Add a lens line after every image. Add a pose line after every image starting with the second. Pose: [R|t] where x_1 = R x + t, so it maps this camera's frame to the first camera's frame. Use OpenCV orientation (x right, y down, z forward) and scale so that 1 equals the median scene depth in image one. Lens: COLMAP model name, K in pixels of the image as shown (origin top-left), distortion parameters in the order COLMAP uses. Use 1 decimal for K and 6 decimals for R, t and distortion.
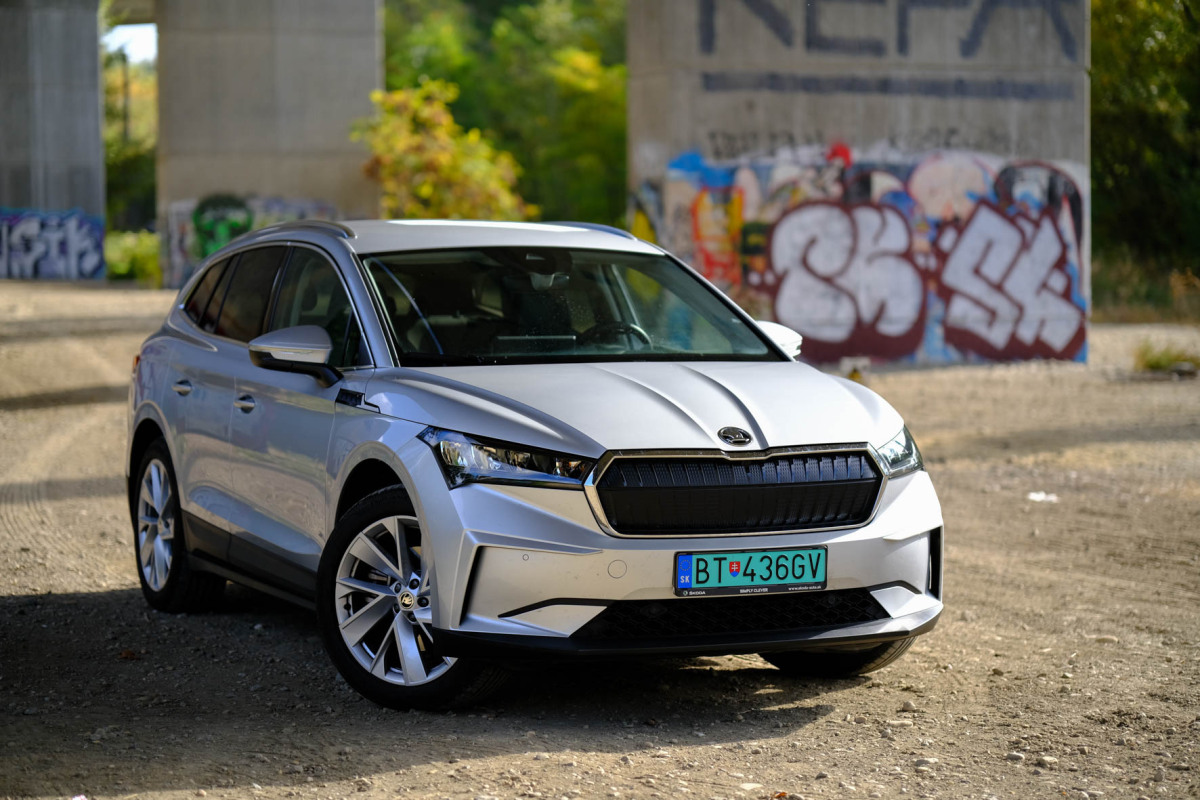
lens RADIAL K [[2776.0, 0, 608.8], [0, 2776.0, 400.0], [0, 0, 1]] dist [0.076043, 0.000000]
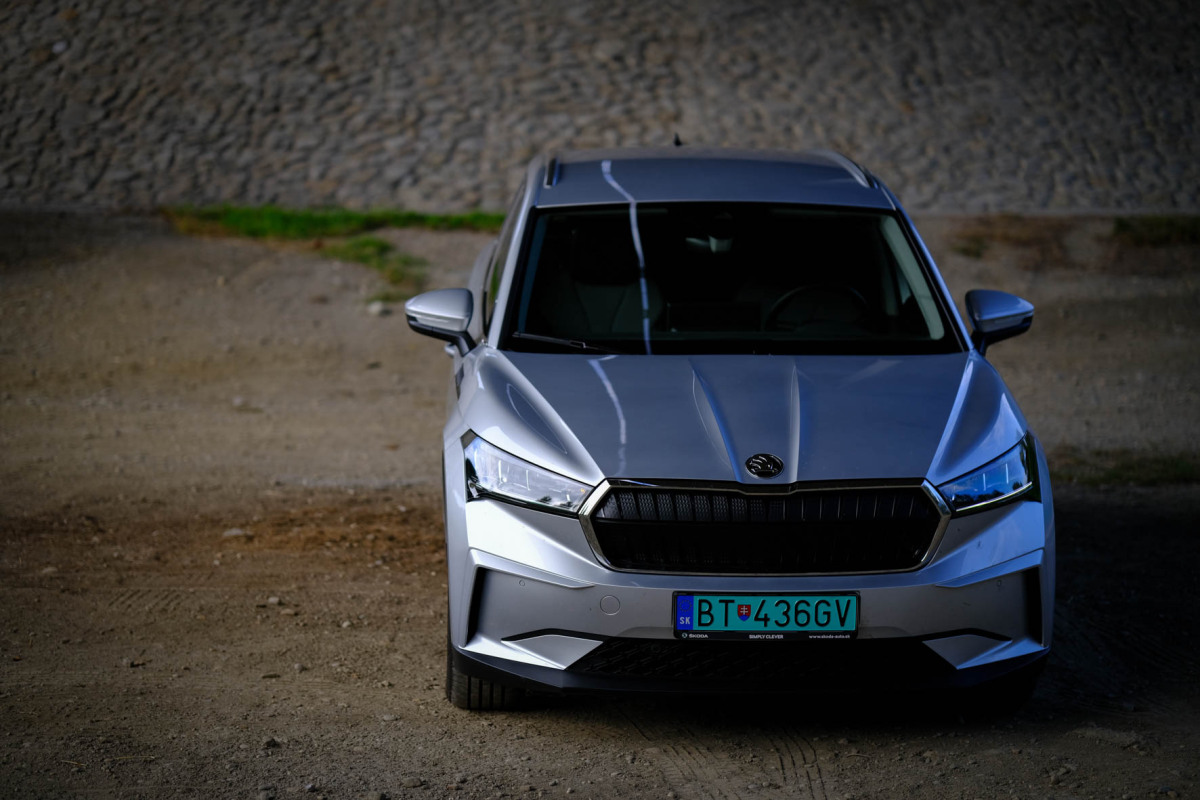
lens RADIAL K [[2776.0, 0, 587.3], [0, 2776.0, 402.7], [0, 0, 1]] dist [0.076043, 0.000000]
pose [[0.922945, 0.068416, -0.378804, 0.330986], [-0.024784, 0.992598, 0.118890, -0.112993], [0.384134, -0.100341, 0.917809, 0.136380]]
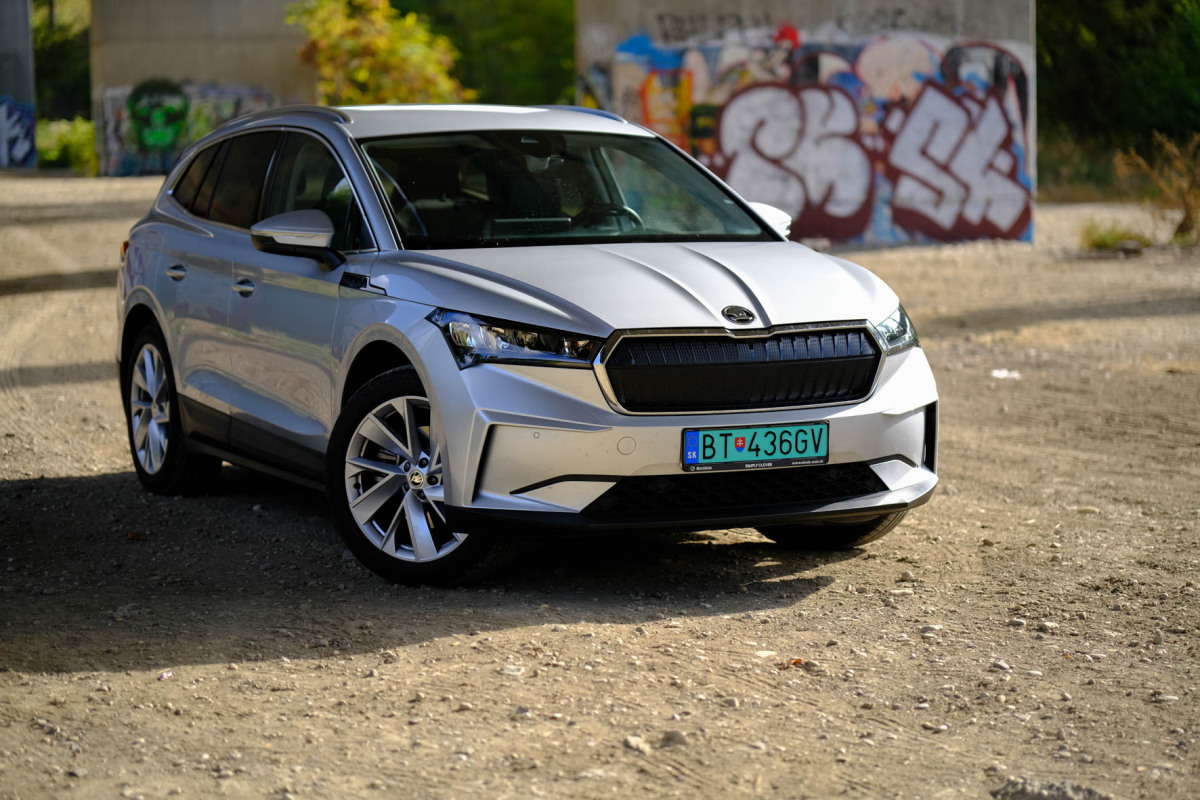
lens RADIAL K [[2776.0, 0, 617.8], [0, 2776.0, 397.7], [0, 0, 1]] dist [0.076043, 0.000000]
pose [[0.999562, -0.010242, 0.027777, -0.027078], [0.009101, 0.999121, 0.040910, 0.001308], [-0.028172, -0.040639, 0.998777, -0.019563]]
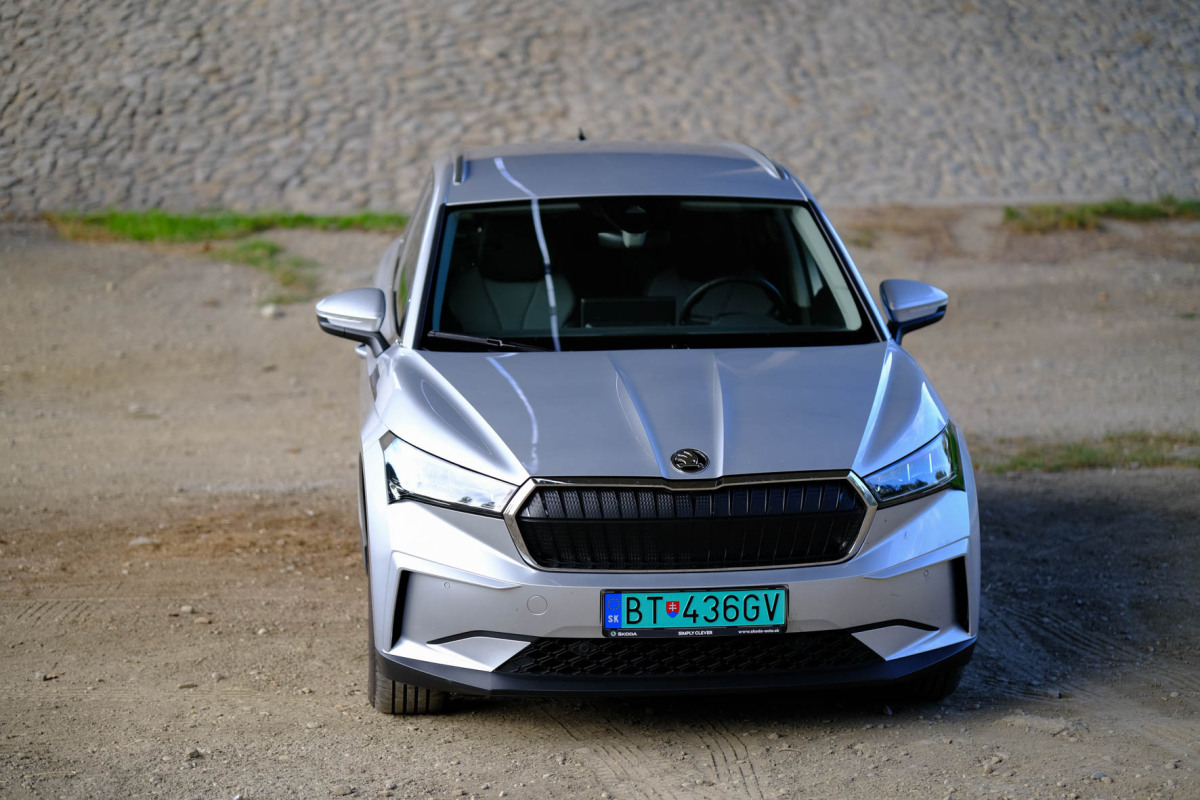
lens RADIAL K [[2776.0, 0, 599.8], [0, 2776.0, 407.3], [0, 0, 1]] dist [0.076043, 0.000000]
pose [[0.941319, 0.048922, -0.333953, 0.314431], [-0.008833, 0.992671, 0.120523, -0.111459], [0.337402, -0.110501, 0.934853, 0.140381]]
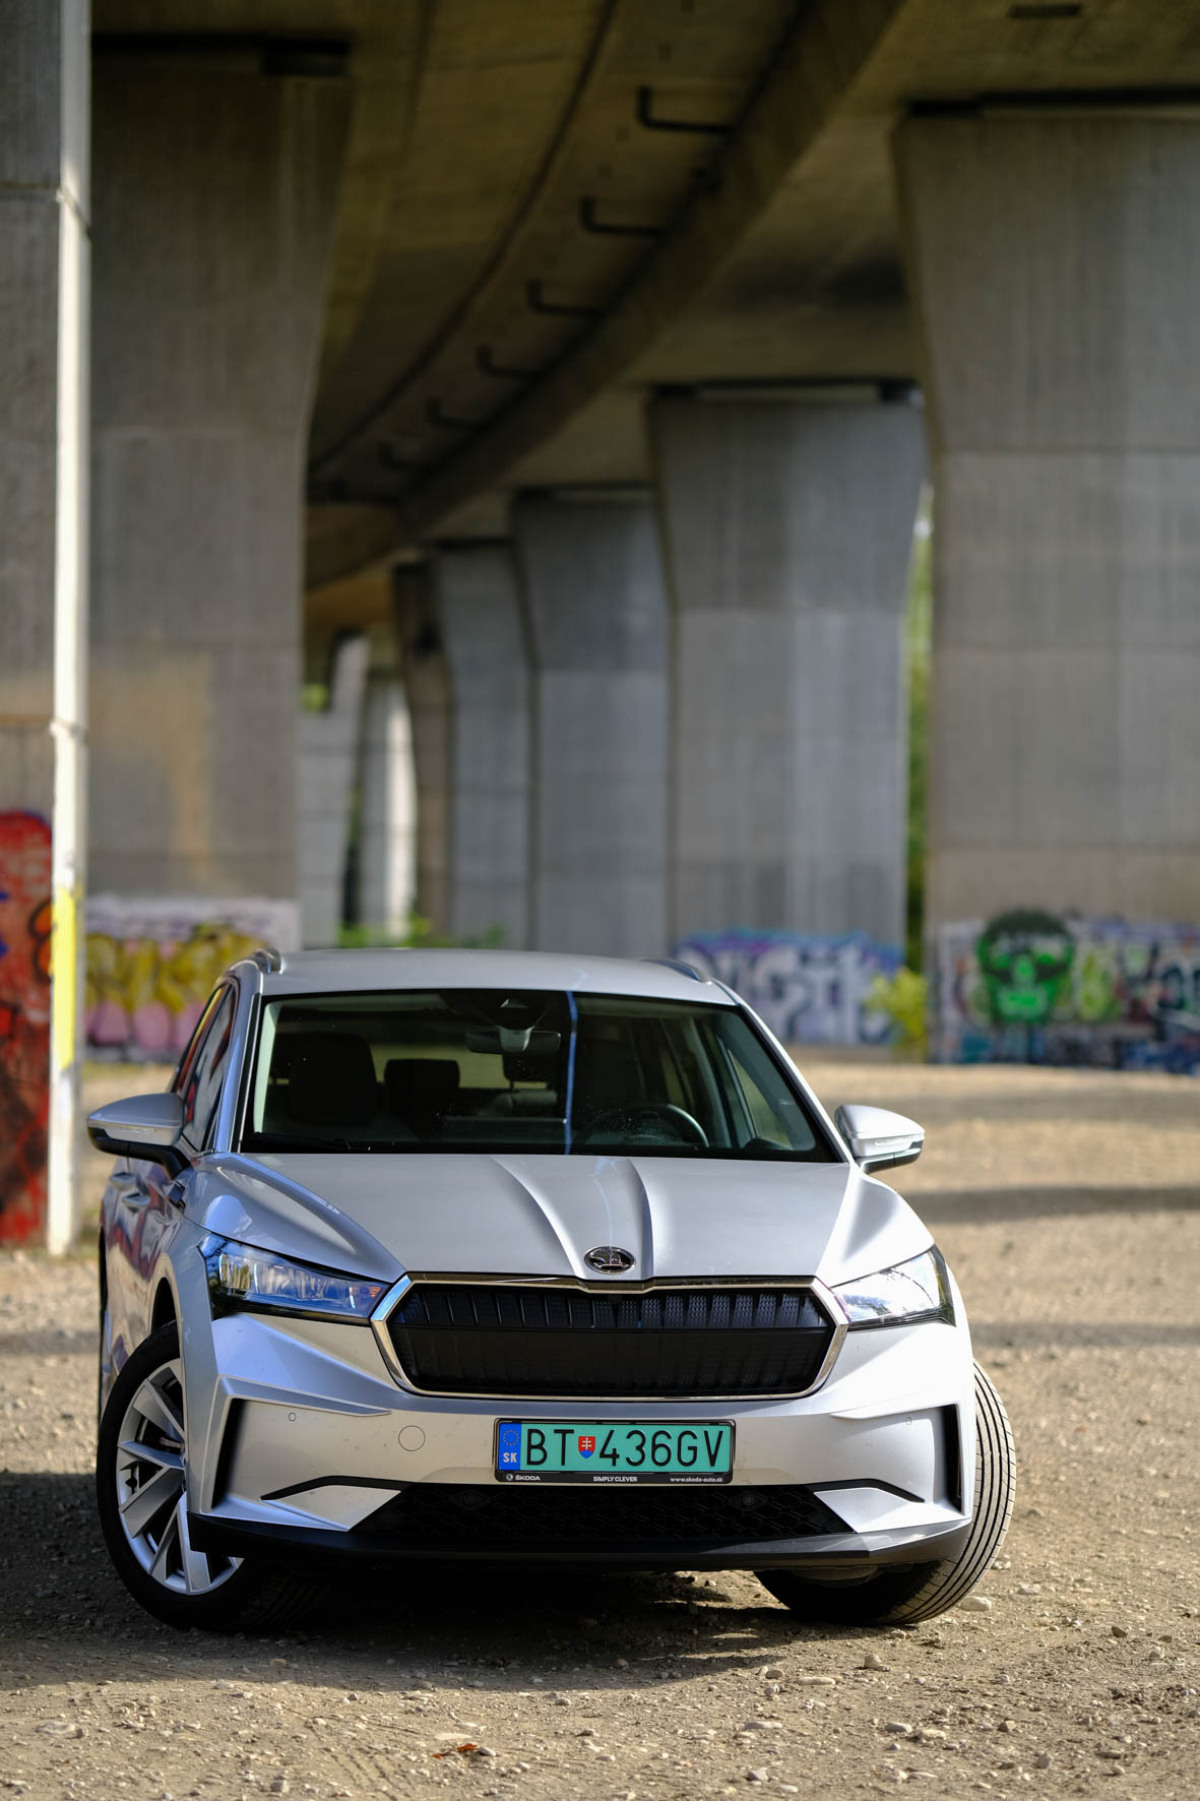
lens RADIAL K [[4668.2, 0, 610.1], [0, 4668.2, 978.4], [0, 0, 1]] dist [0.098111, 0.000000]
pose [[0.964453, 0.016961, -0.263709, 0.351980], [-0.032610, 0.997949, -0.055079, 0.006846], [0.262234, 0.061720, 0.963029, -0.148739]]
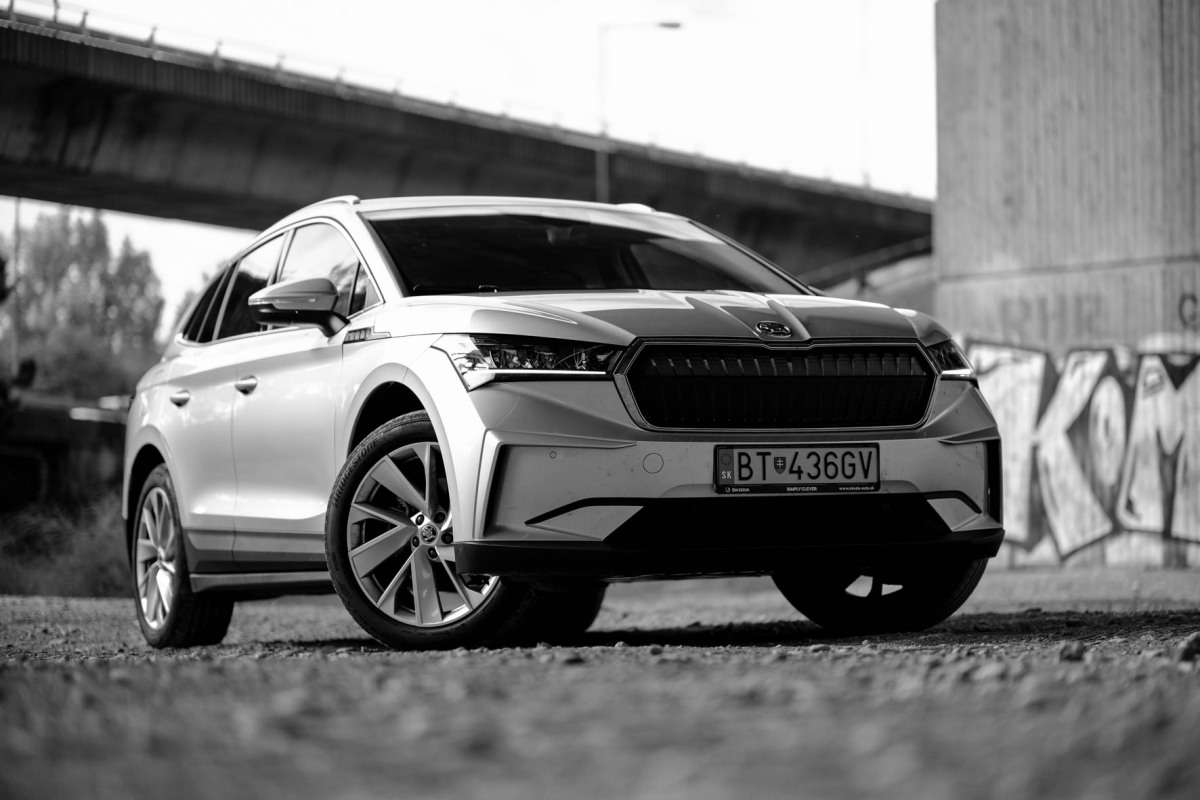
lens RADIAL K [[2776.0, 0, 606.3], [0, 2776.0, 395.8], [0, 0, 1]] dist [0.076043, 0.000000]
pose [[0.999302, -0.037274, -0.002378, -0.008967], [0.036715, 0.992015, -0.120656, 0.142533], [0.006856, 0.120485, 0.992692, 0.078565]]
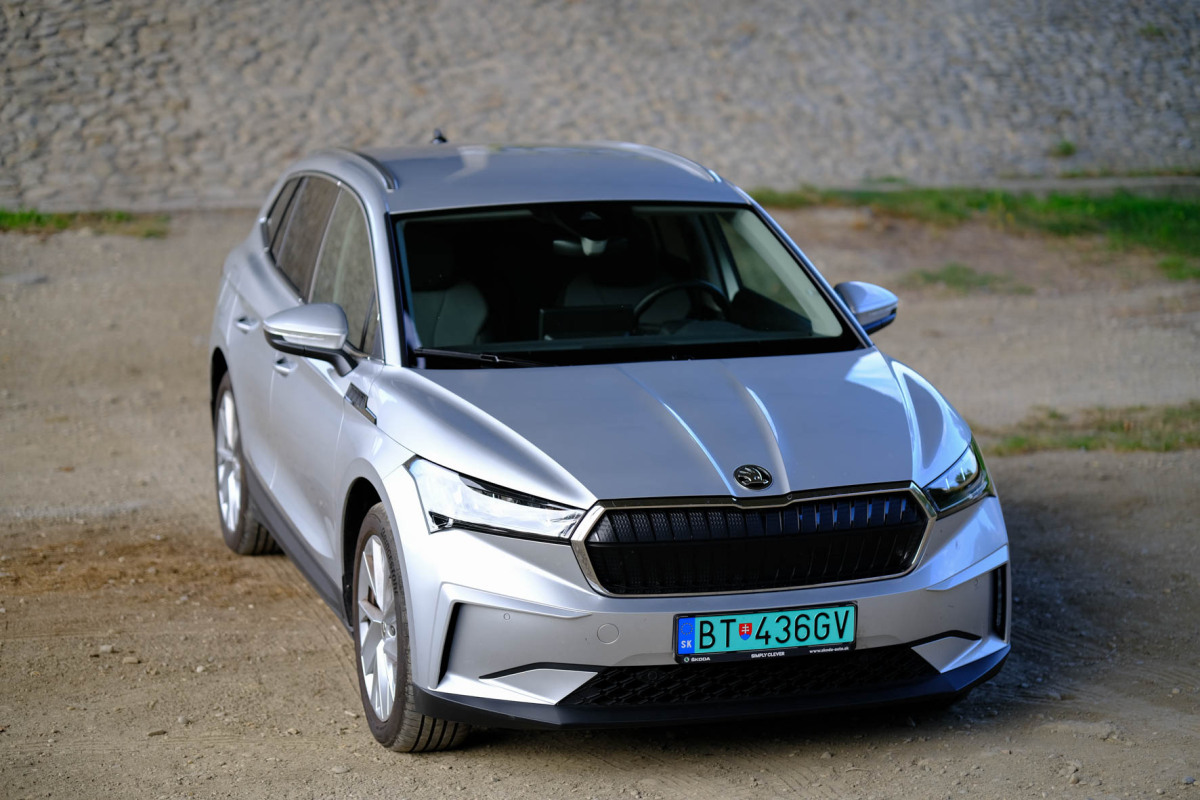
lens RADIAL K [[2776.0, 0, 608.3], [0, 2776.0, 398.1], [0, 0, 1]] dist [0.076043, 0.000000]
pose [[0.990538, 0.022201, -0.135430, 0.116499], [-0.005623, 0.992566, 0.121582, -0.116730], [0.137122, -0.119670, 0.983299, 0.127596]]
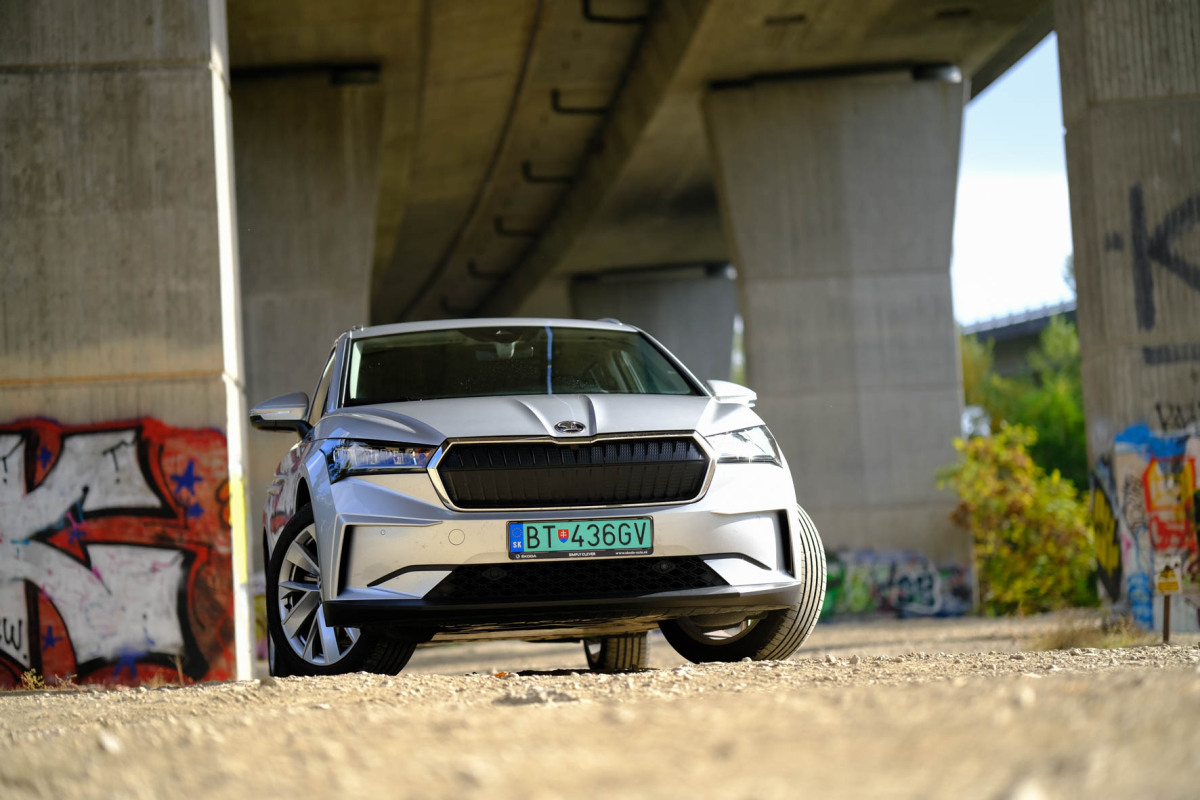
lens RADIAL K [[2776.0, 0, 609.2], [0, 2776.0, 385.4], [0, 0, 1]] dist [0.076043, 0.000000]
pose [[0.966810, -0.073990, -0.244547, 0.341637], [0.036560, 0.987363, -0.154199, 0.173016], [0.252866, 0.140141, 0.957298, -0.112761]]
